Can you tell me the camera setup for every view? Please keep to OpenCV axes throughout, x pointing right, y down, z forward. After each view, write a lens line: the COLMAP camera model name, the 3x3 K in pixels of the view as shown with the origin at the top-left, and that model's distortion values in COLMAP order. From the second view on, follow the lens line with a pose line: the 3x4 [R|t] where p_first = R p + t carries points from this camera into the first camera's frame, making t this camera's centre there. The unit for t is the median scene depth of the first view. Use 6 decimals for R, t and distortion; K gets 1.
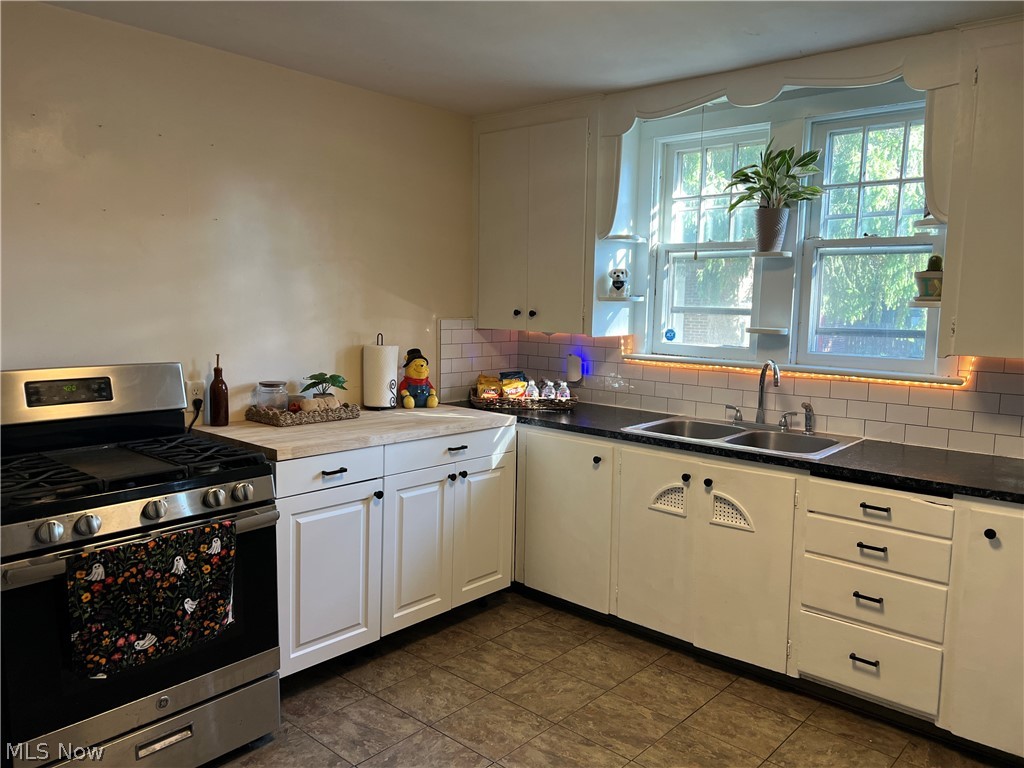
lens RADIAL K [[765.9, 0, 515.6], [0, 765.9, 387.6], [0, 0, 1]] dist [0.065709, -0.076078]
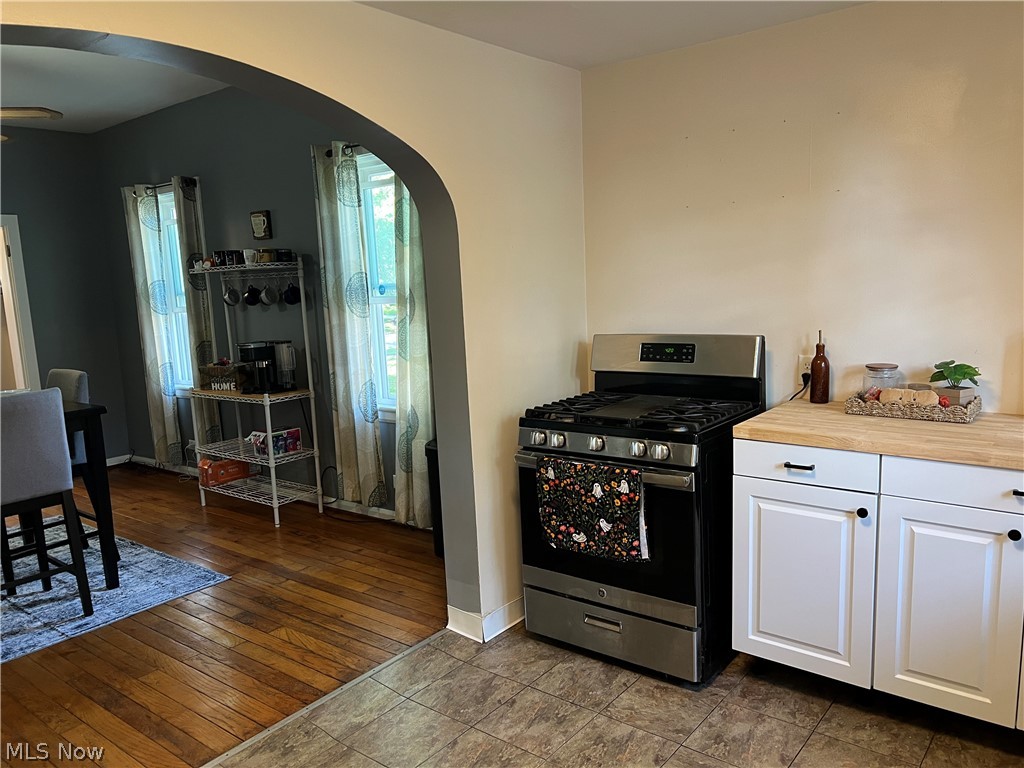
lens RADIAL K [[765.9, 0, 515.6], [0, 765.9, 387.6], [0, 0, 1]] dist [0.065709, -0.076078]
pose [[0.055157, 0.125136, -0.990605, 0.599012], [-0.076145, 0.989754, 0.120789, -0.062611], [0.995570, 0.068767, 0.064120, 0.576243]]
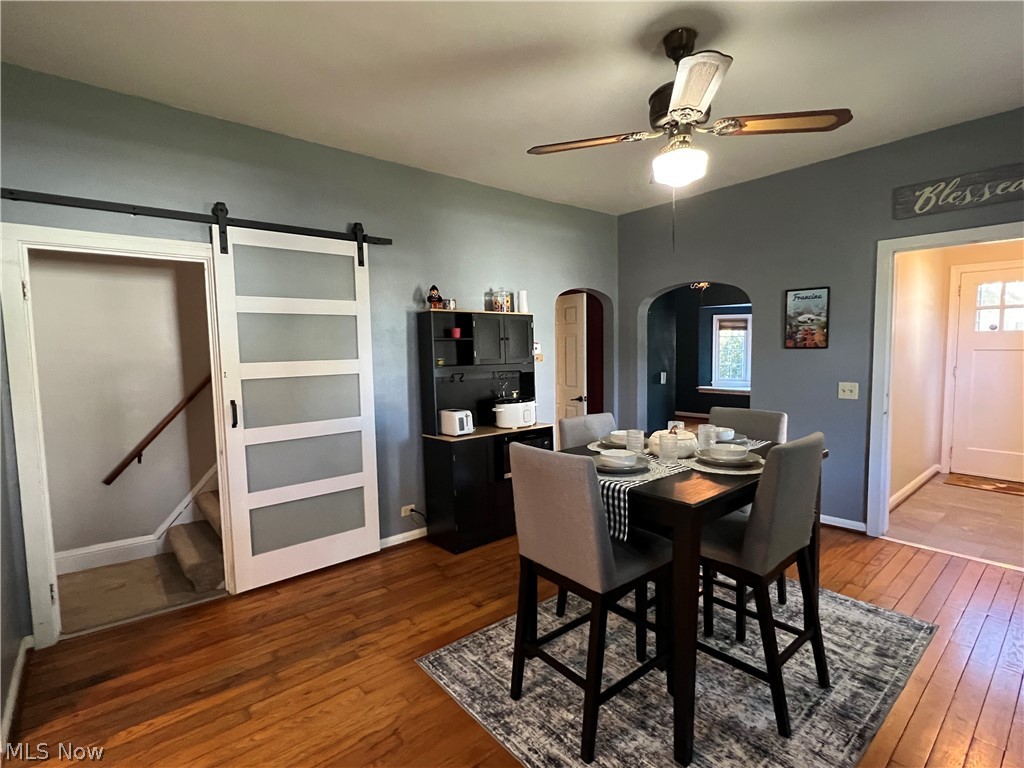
lens RADIAL K [[503.5, 0, 508.0], [0, 503.5, 384.8], [0, 0, 1]] dist [0.001342, 0.000266]
pose [[-0.989519, -0.009369, 0.144100, -0.611375], [0.020777, 0.978272, 0.206280, -0.066325], [-0.142902, 0.207111, -0.967824, 0.505699]]
